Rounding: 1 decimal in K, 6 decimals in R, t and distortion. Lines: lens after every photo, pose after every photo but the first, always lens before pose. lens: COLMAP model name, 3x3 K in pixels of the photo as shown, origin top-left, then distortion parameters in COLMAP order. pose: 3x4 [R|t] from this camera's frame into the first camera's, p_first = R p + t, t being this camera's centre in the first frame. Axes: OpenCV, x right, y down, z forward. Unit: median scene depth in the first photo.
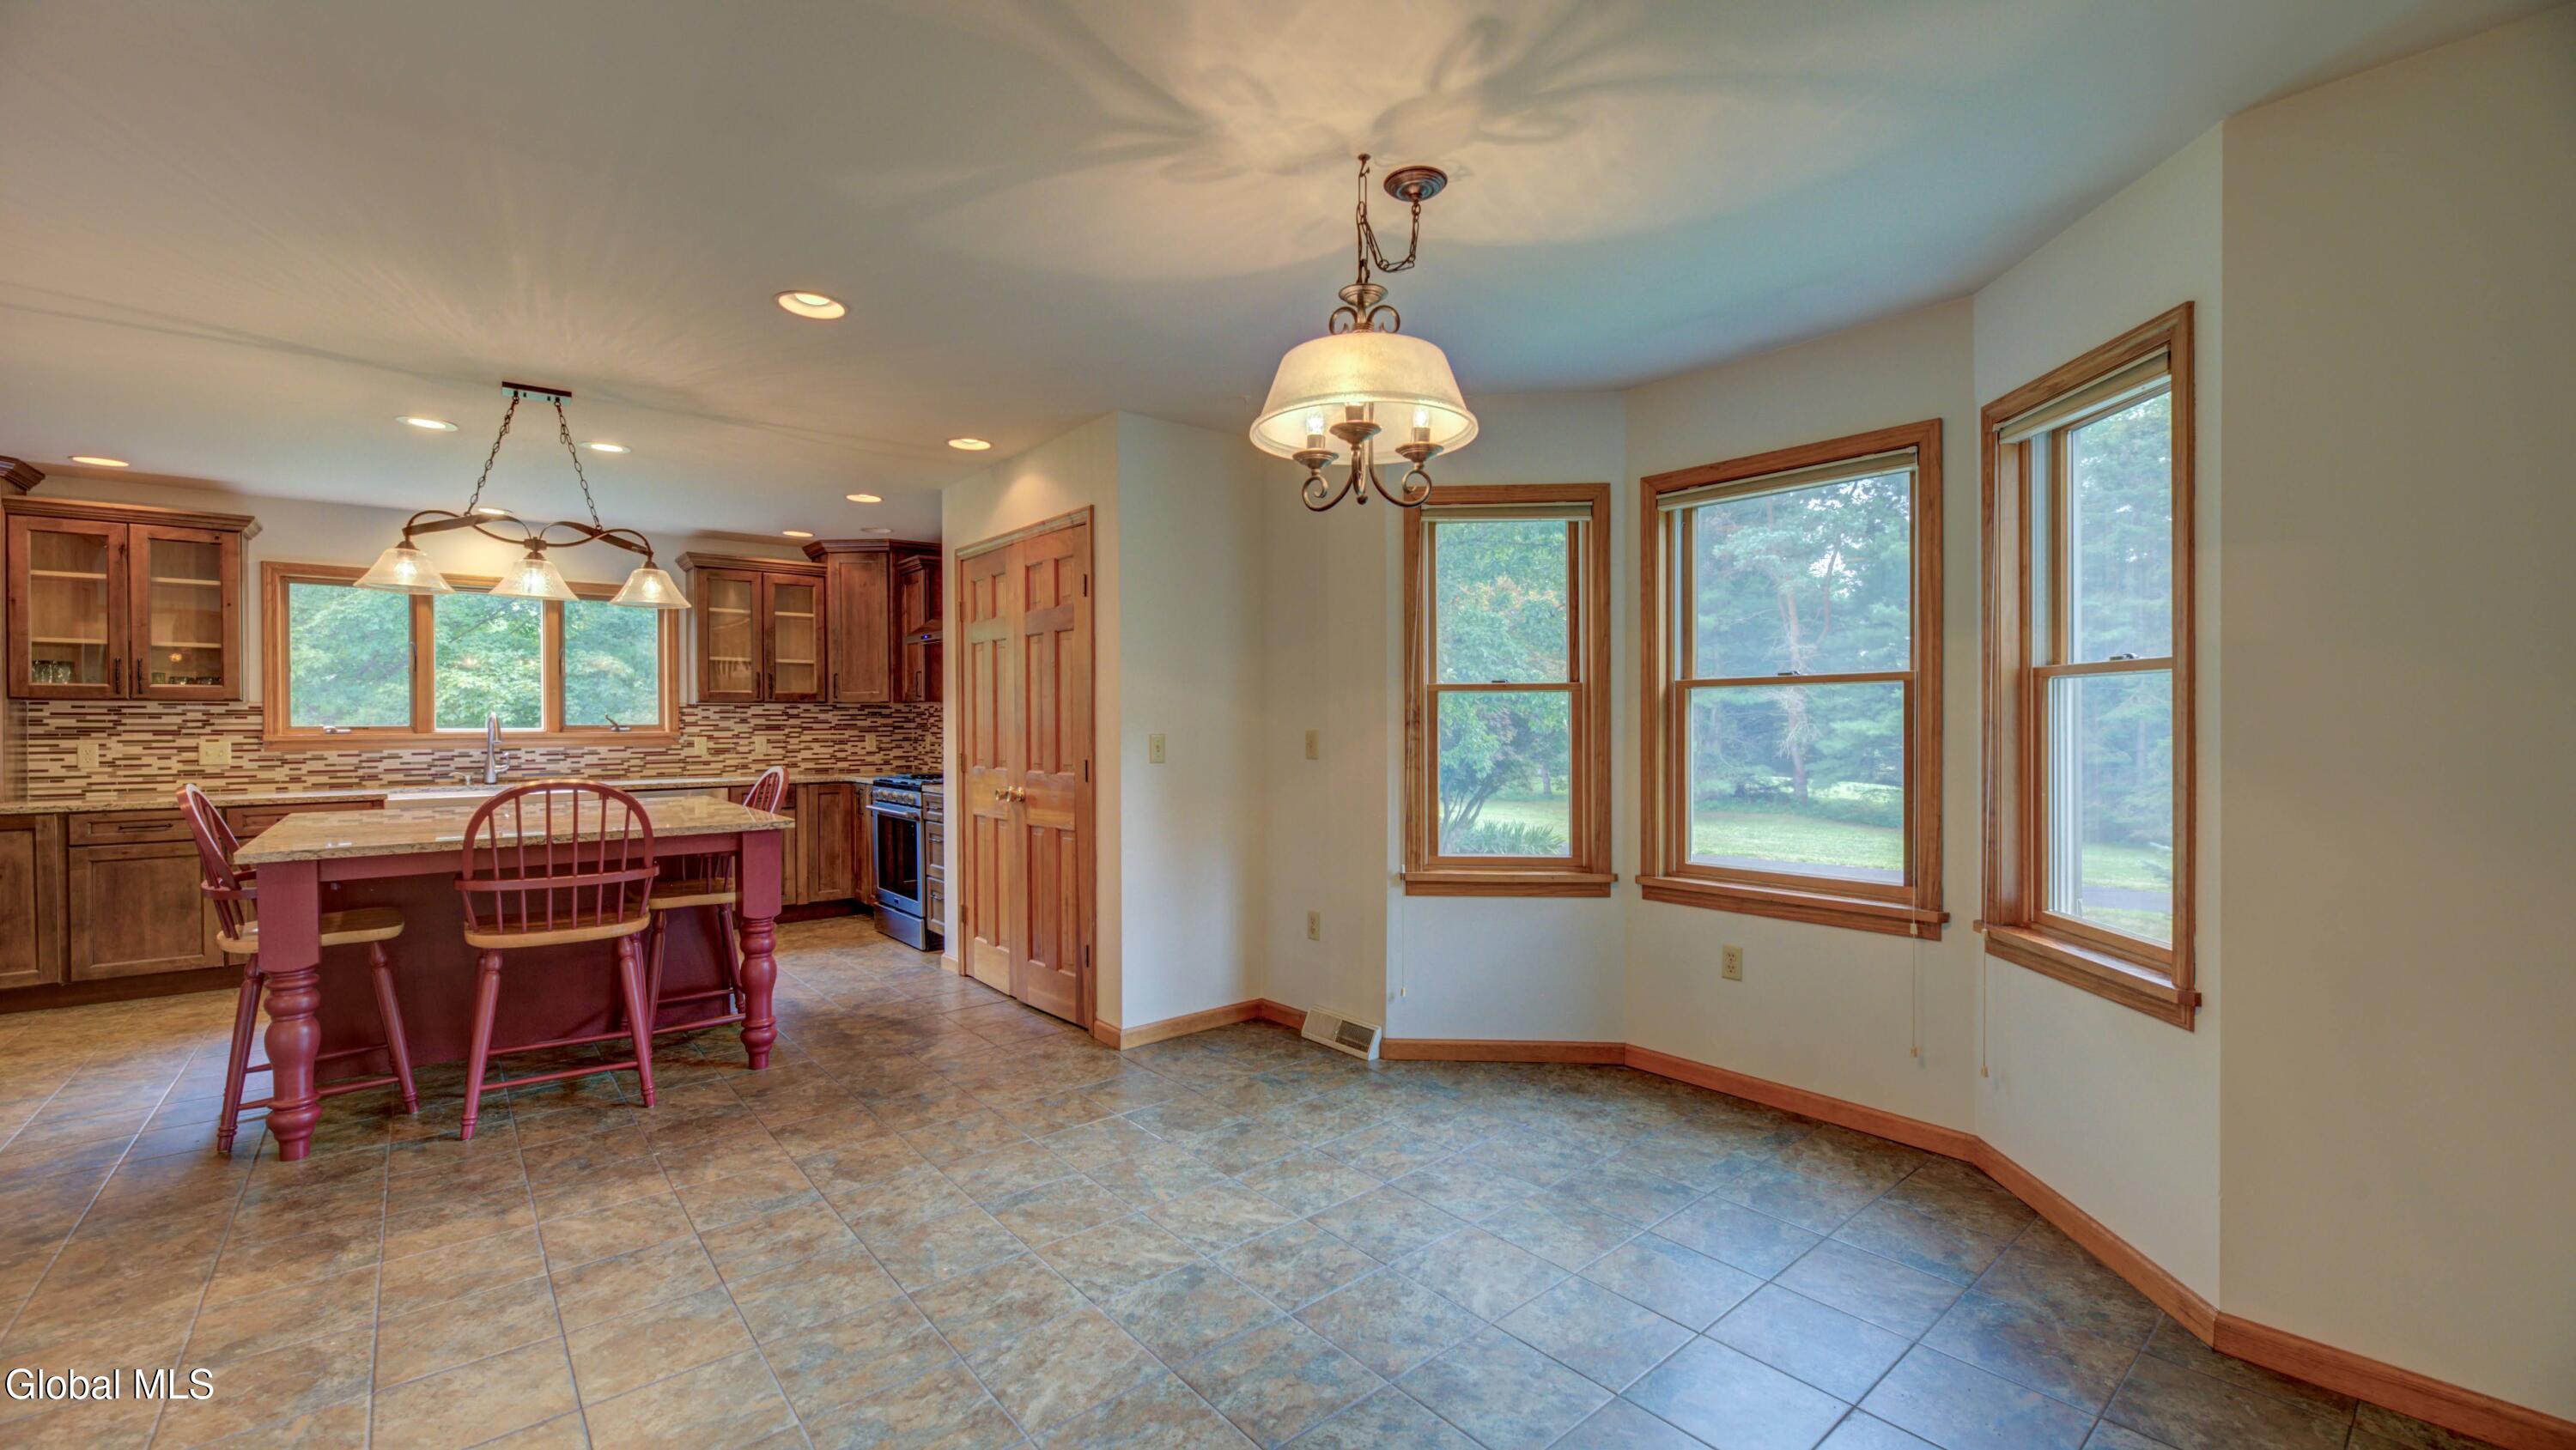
lens RADIAL K [[1058.7, 0, 1294.4], [0, 1058.7, 731.3], [0, 0, 1]] dist [-0.003770, -0.000992]
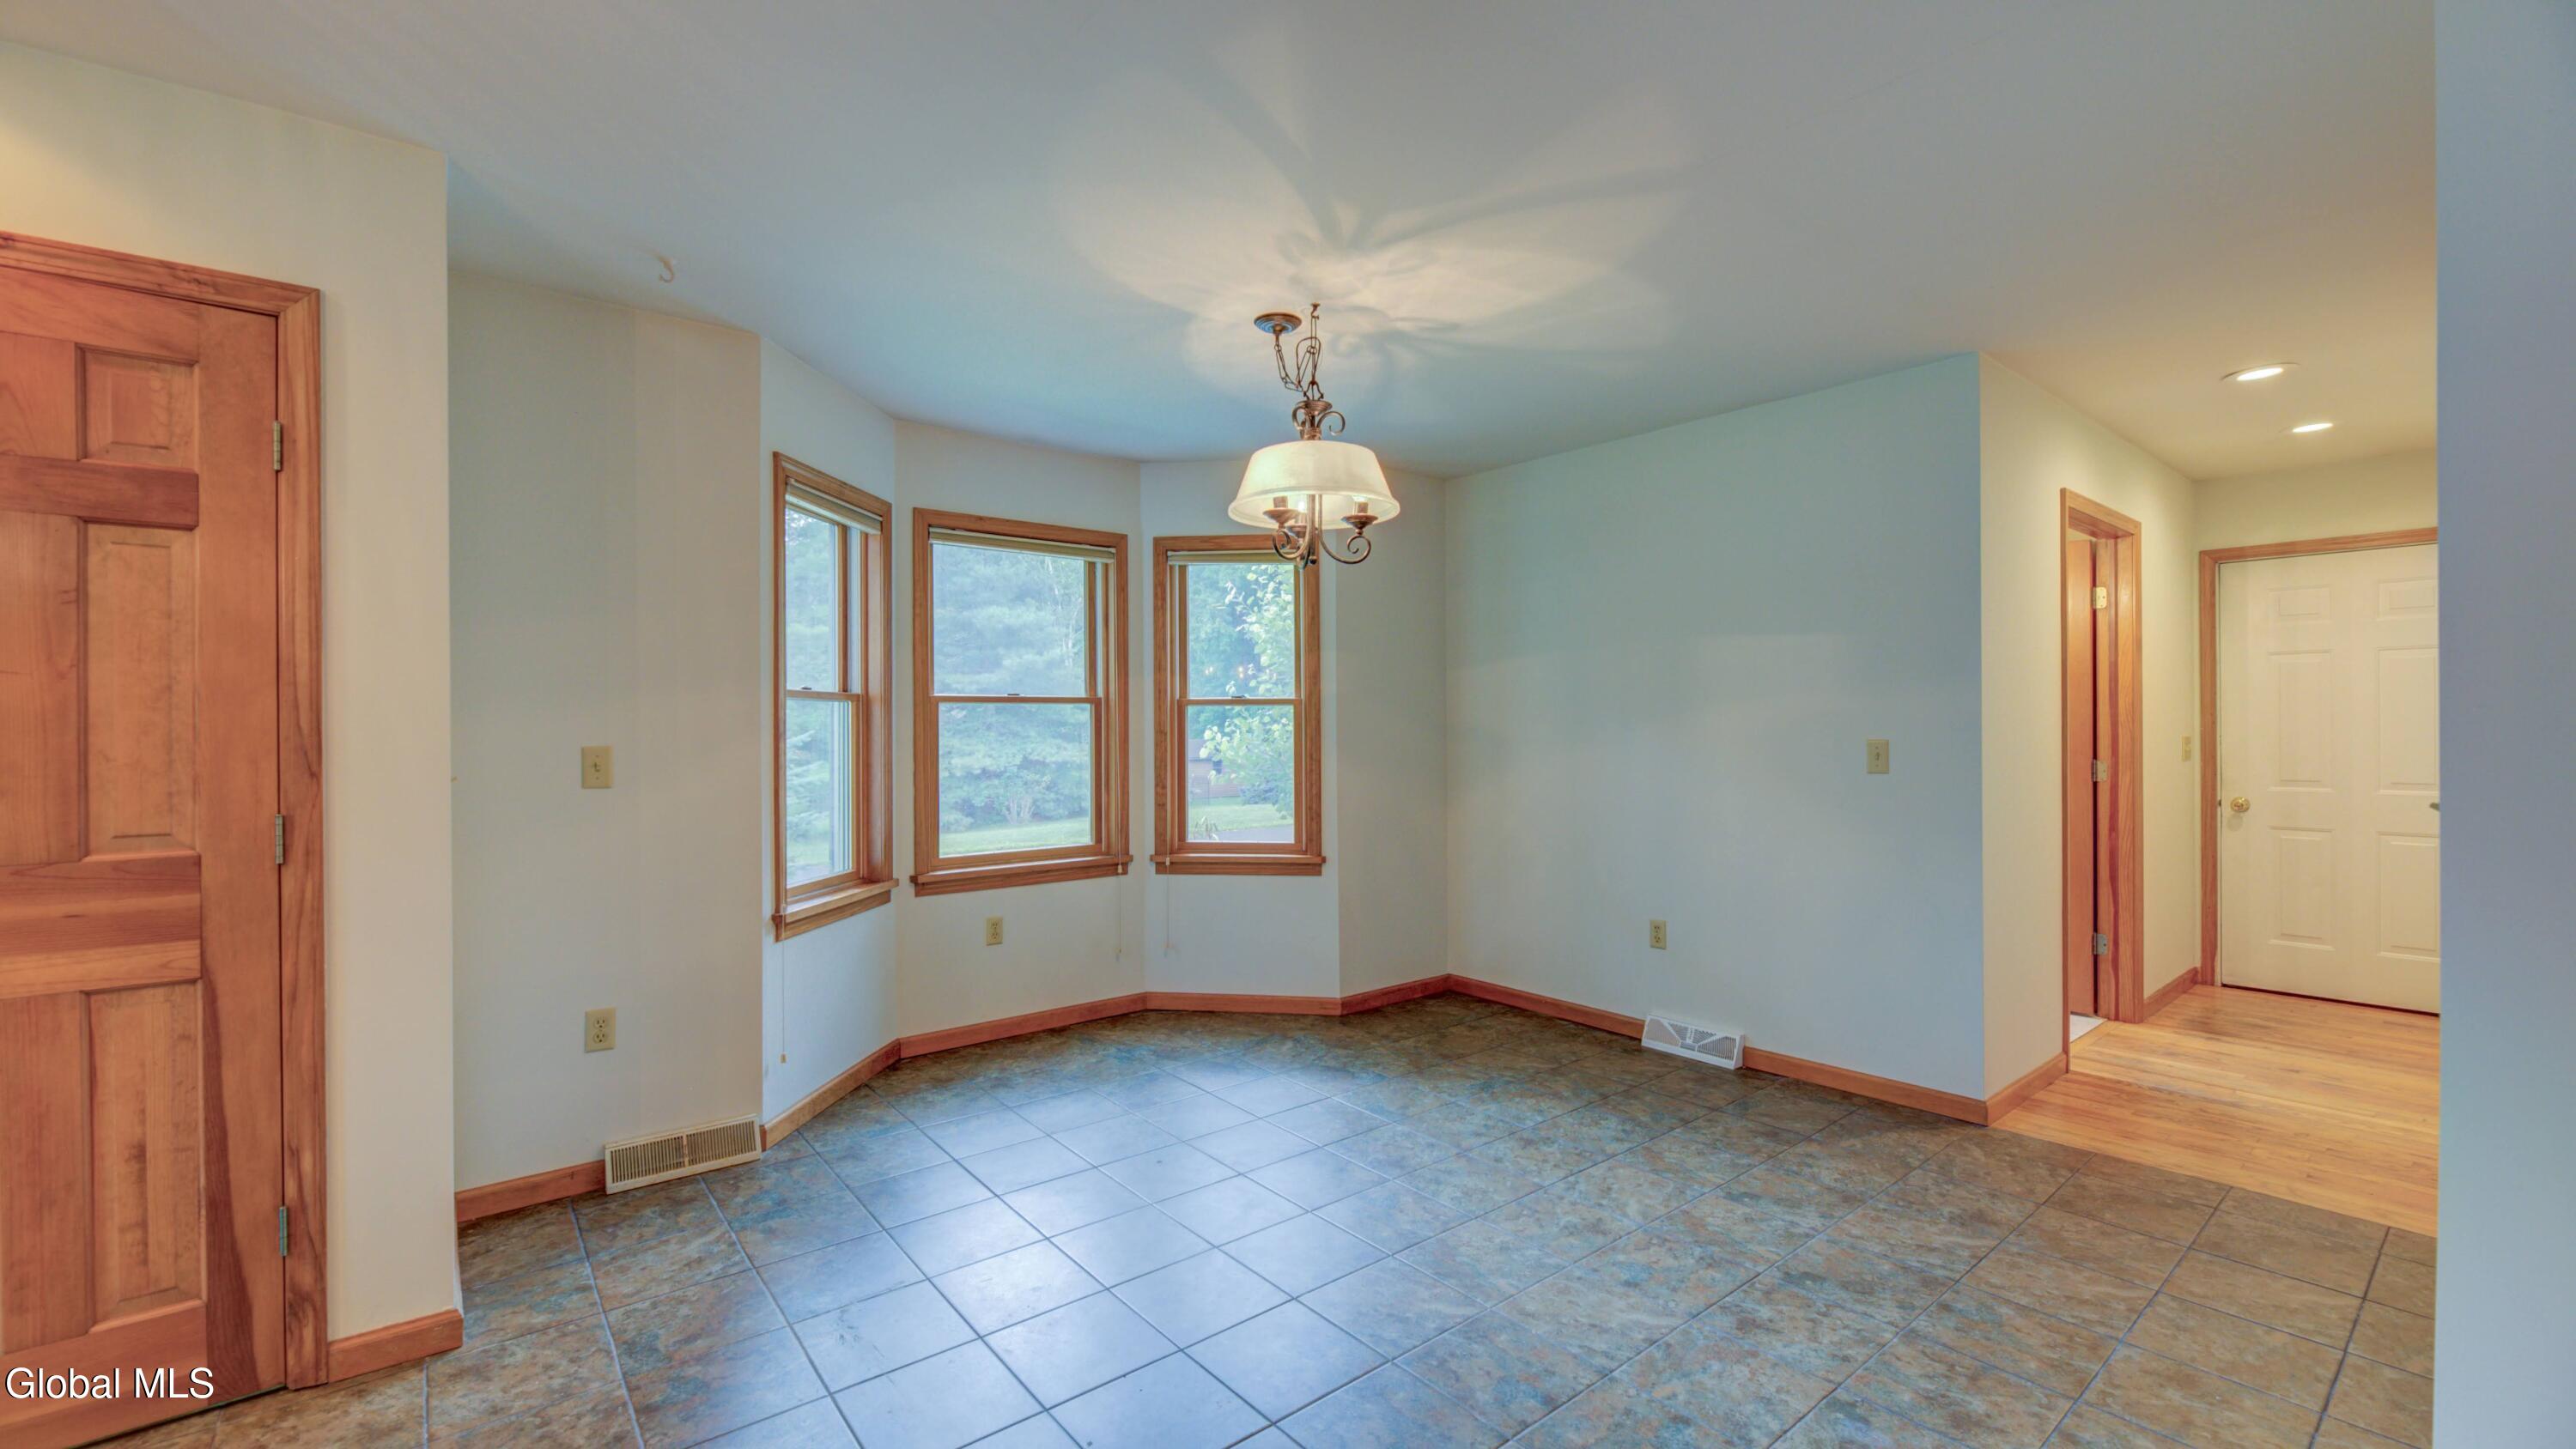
lens RADIAL K [[1058.6, 0, 1289.8], [0, 1058.6, 722.8], [0, 0, 1]] dist [-0.003770, -0.000992]
pose [[0.001117, 0.009240, 0.999957, -0.851083], [0.016931, 0.999814, -0.009258, -0.001926], [-0.999856, 0.016940, 0.000960, 0.699314]]
